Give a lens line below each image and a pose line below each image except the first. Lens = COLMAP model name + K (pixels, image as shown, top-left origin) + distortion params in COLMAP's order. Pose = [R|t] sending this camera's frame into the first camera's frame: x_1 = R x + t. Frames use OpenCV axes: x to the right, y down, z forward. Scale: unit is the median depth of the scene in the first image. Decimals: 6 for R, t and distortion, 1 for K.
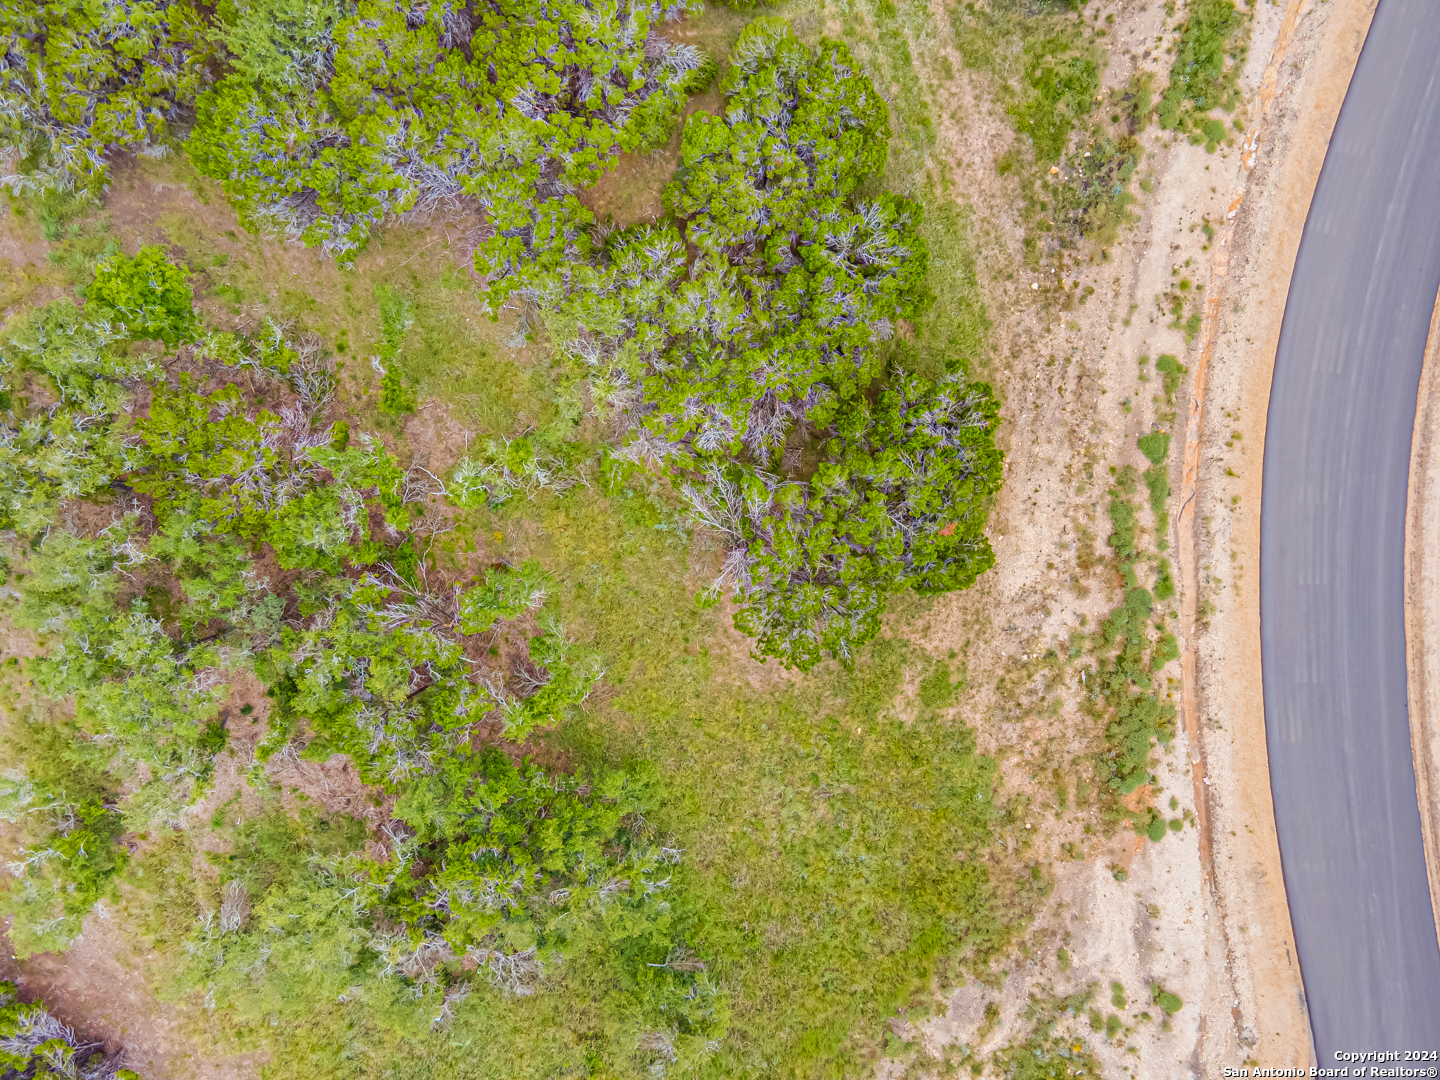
lens RADIAL K [[1052.3, 0, 707.4], [0, 1052.3, 540.5], [0, 0, 1]] dist [0.020321, 0.039218]
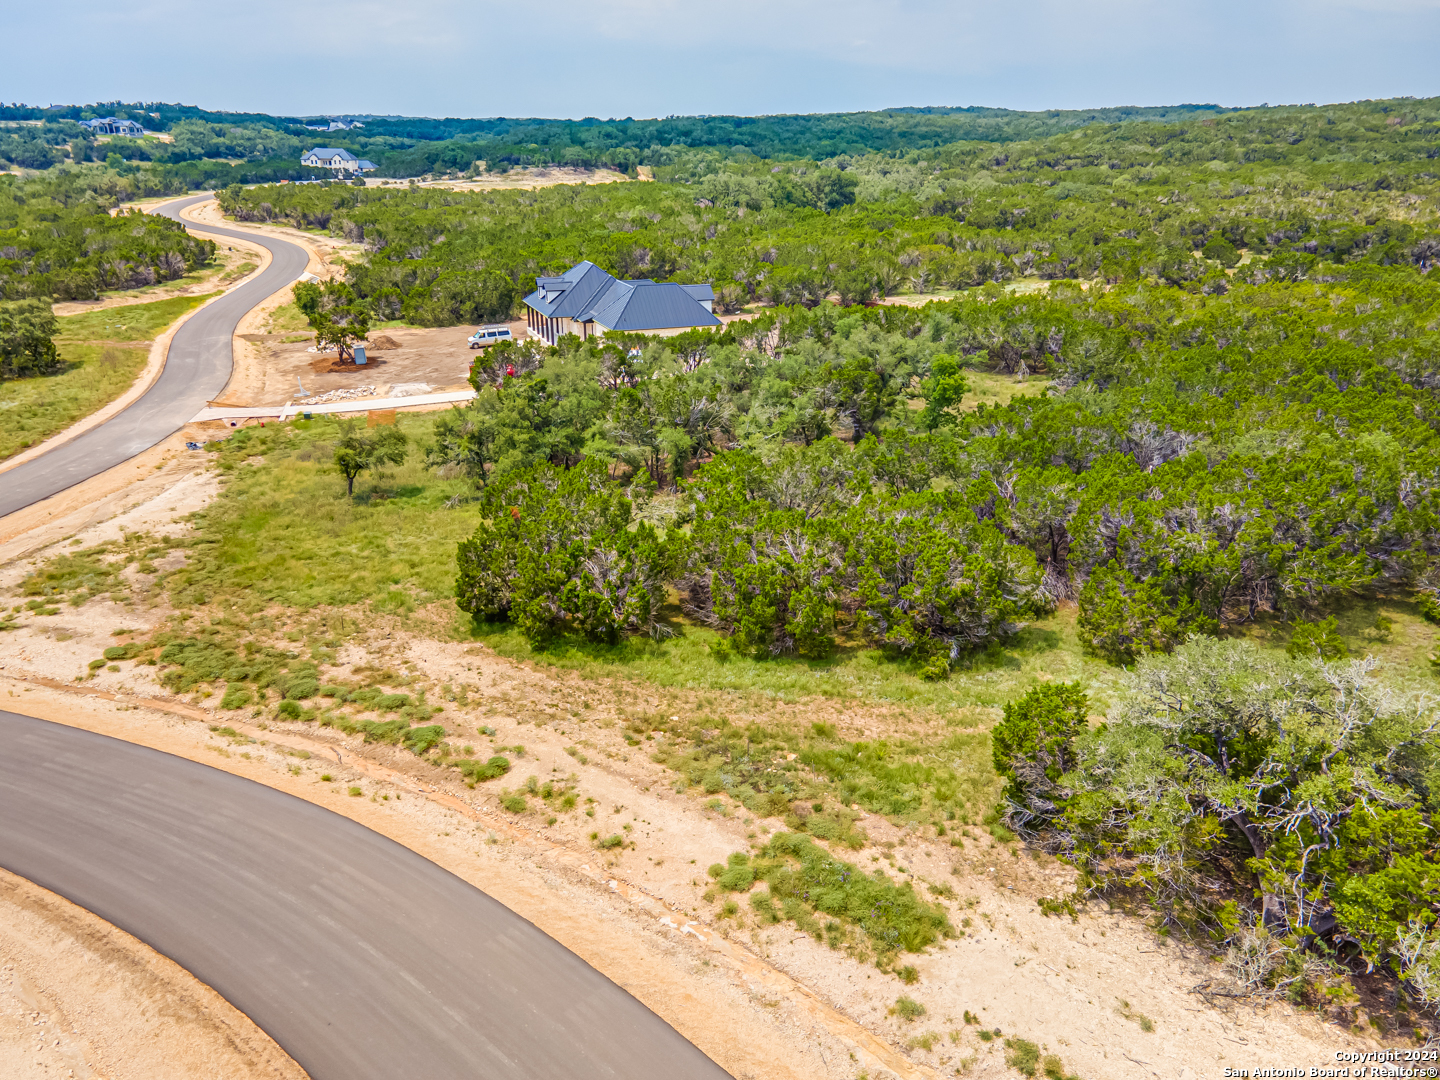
lens RADIAL K [[1052.3, 0, 721.2], [0, 1052.3, 543.0], [0, 0, 1]] dist [0.020321, 0.039218]
pose [[-0.476590, 0.315055, -0.820733, 0.921403], [-0.879099, -0.163617, 0.447676, -0.616546], [0.006757, 0.934864, 0.354943, 0.578869]]
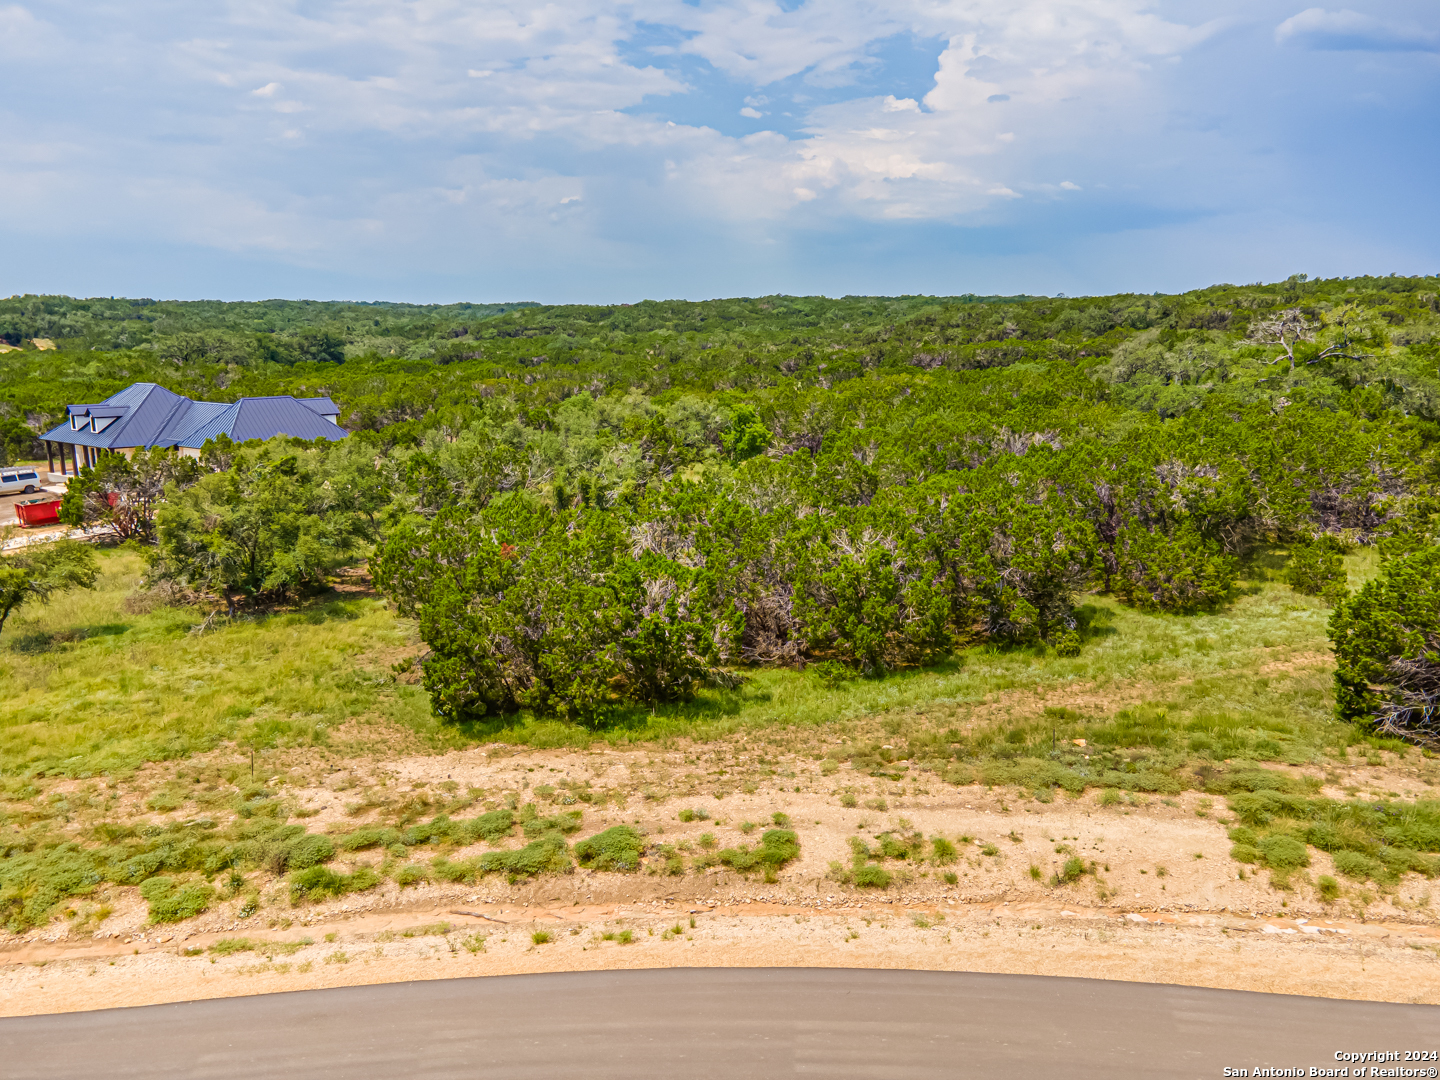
lens RADIAL K [[1052.3, 0, 723.0], [0, 1052.3, 547.9], [0, 0, 1]] dist [0.020321, 0.039218]
pose [[0.043719, 0.197652, -0.979297, 0.881152], [-0.998911, 0.024612, -0.039627, -0.123581], [0.016270, 0.979963, 0.198512, 0.761271]]
